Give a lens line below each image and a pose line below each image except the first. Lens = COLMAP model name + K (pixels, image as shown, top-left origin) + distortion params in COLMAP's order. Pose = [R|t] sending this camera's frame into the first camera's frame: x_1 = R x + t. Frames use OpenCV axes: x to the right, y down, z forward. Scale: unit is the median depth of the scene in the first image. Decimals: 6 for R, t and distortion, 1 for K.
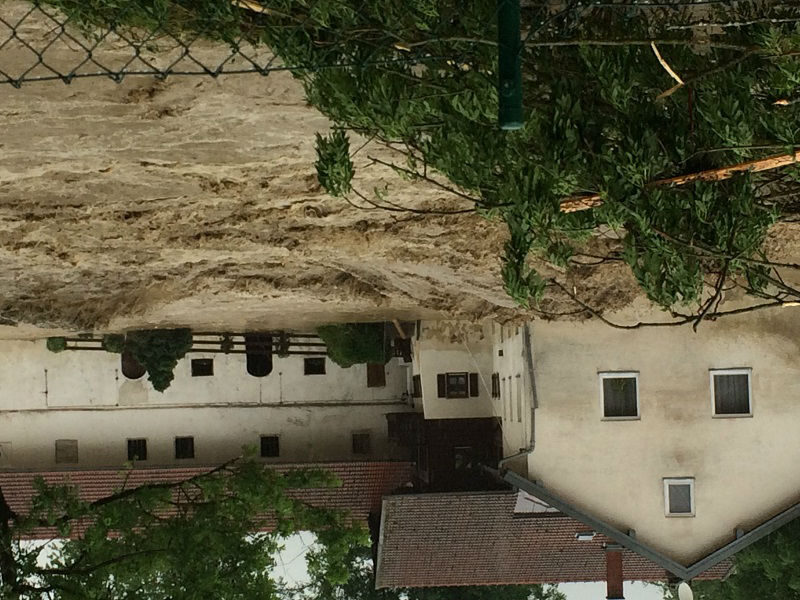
lens RADIAL K [[1870.2, 0, 401.0], [0, 1870.2, 298.1], [0, 0, 1]] dist [0.101679, 0.000000]
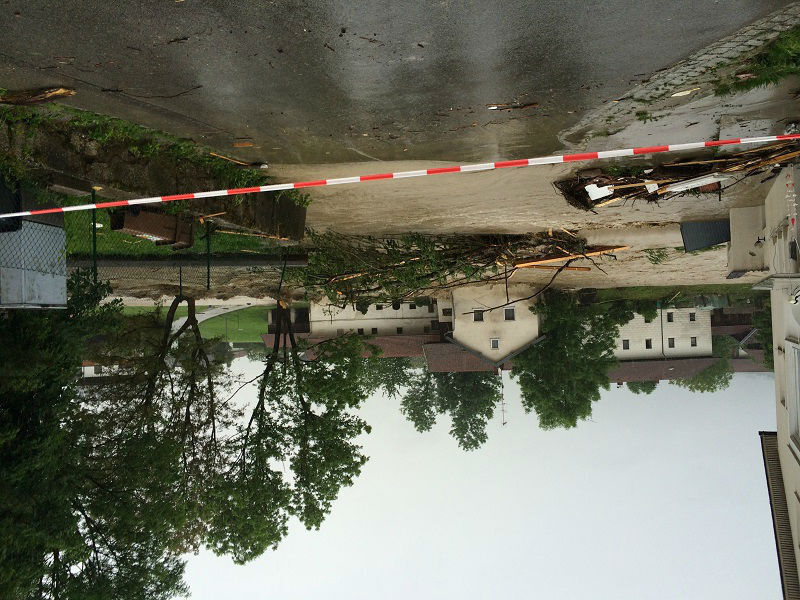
lens RADIAL K [[667.0, 0, 425.7], [0, 667.0, 288.4], [0, 0, 1]] dist [0.072058, -0.106530]
pose [[0.993540, -0.013607, -0.112664, 0.132557], [0.015134, 0.999805, 0.012717, -0.012844], [0.112469, -0.014340, 0.993552, -0.212350]]
